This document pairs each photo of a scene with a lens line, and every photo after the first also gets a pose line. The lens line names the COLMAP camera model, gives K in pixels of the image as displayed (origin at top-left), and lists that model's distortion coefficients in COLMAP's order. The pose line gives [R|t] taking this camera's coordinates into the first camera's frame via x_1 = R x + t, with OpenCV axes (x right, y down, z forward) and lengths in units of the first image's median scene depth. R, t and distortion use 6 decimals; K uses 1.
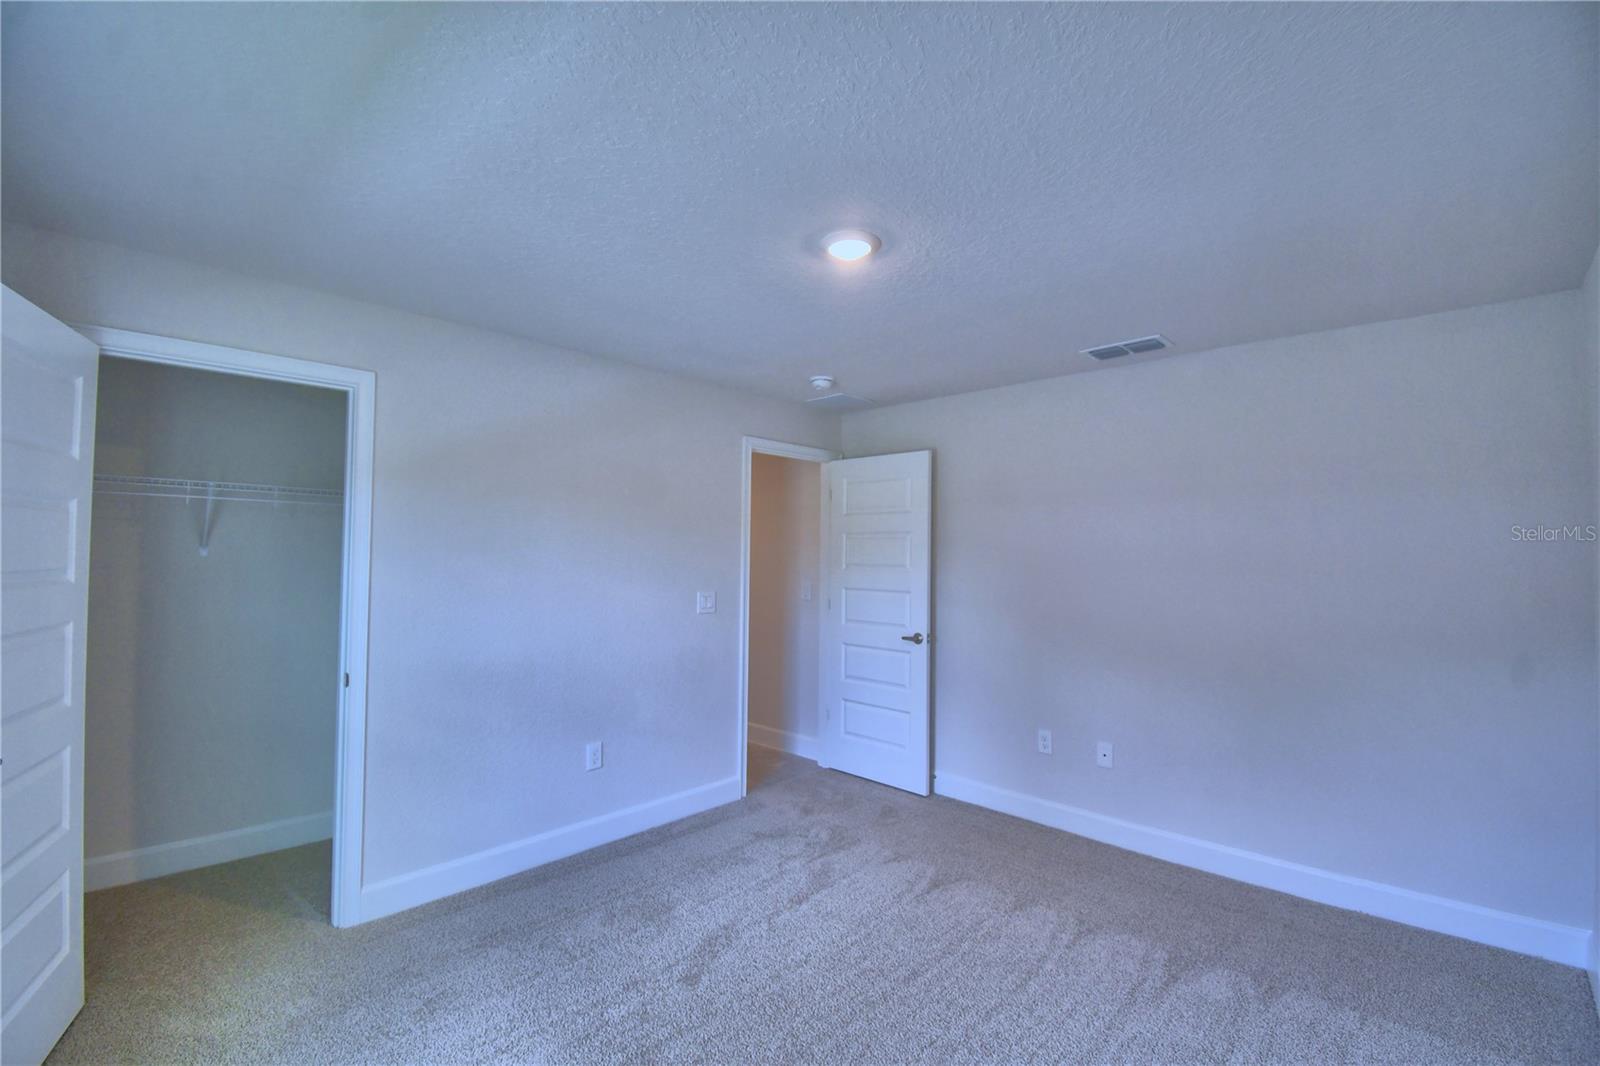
lens RADIAL K [[701.8, 0, 795.7], [0, 701.8, 534.4], [0, 0, 1]] dist [0.019173, -0.025244]
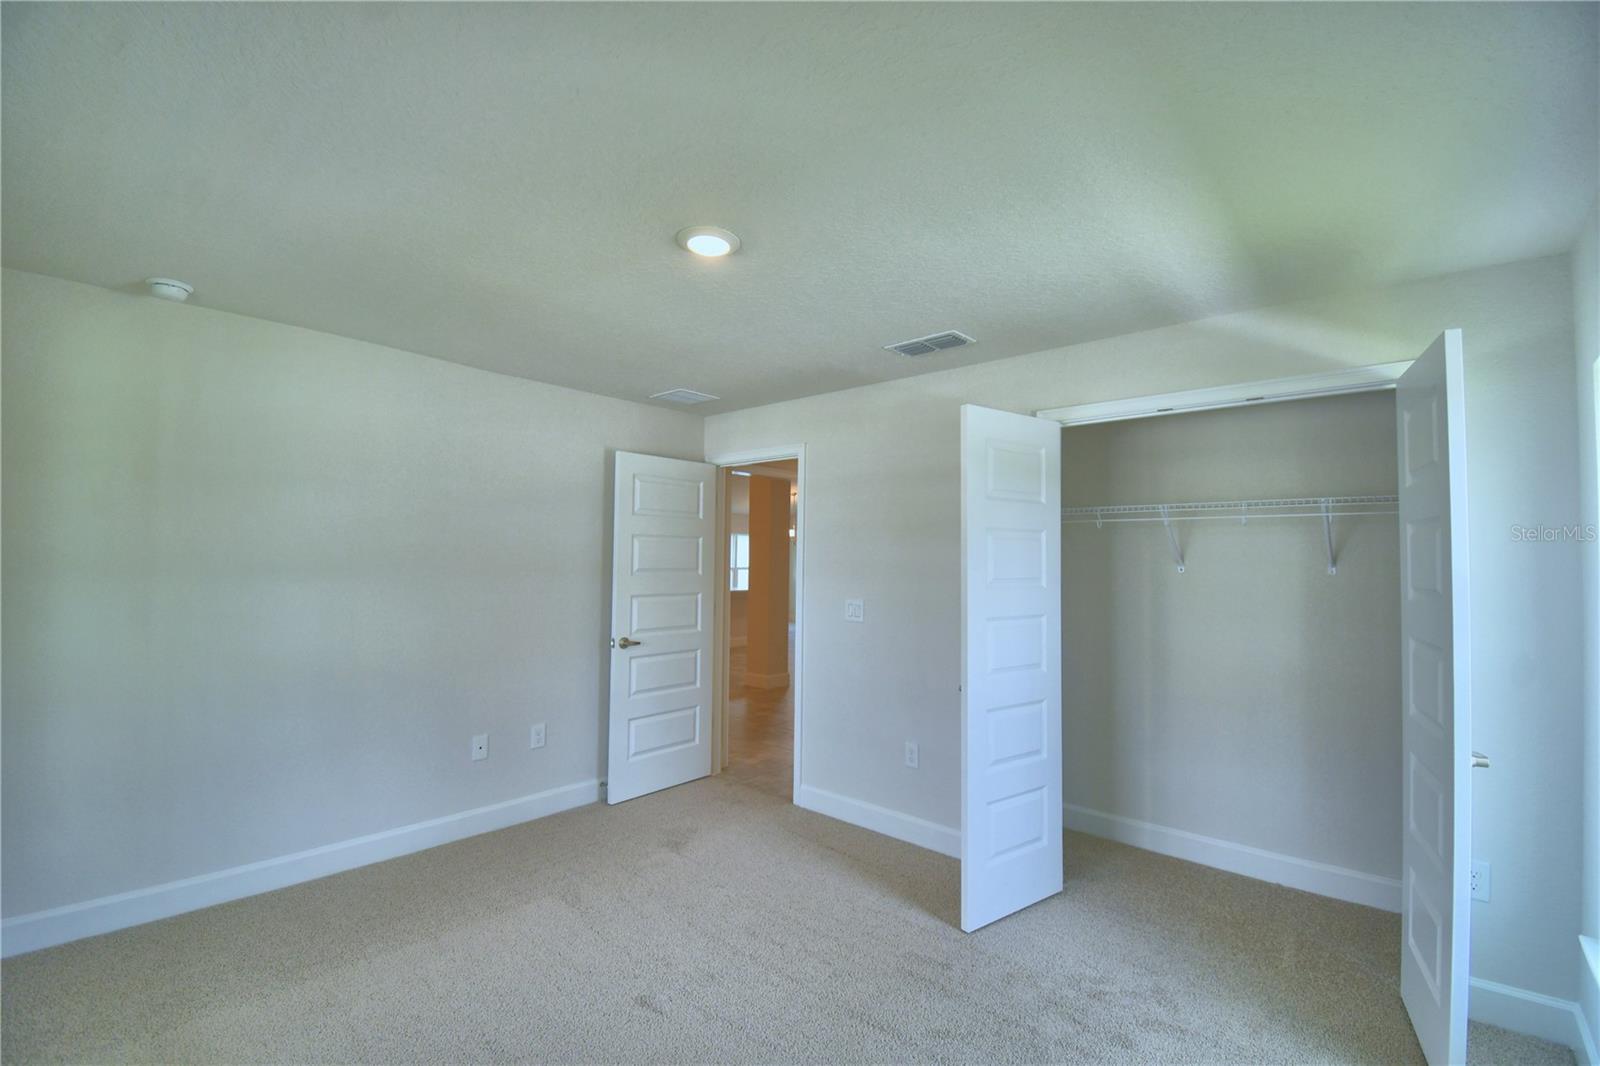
lens RADIAL K [[701.8, 0, 795.7], [0, 701.8, 534.4], [0, 0, 1]] dist [0.019173, -0.025244]
pose [[0.031897, -0.046455, -0.998411, 0.363304], [0.023746, 0.998673, -0.045709, 0.014877], [0.999209, -0.022250, 0.032958, 0.377758]]
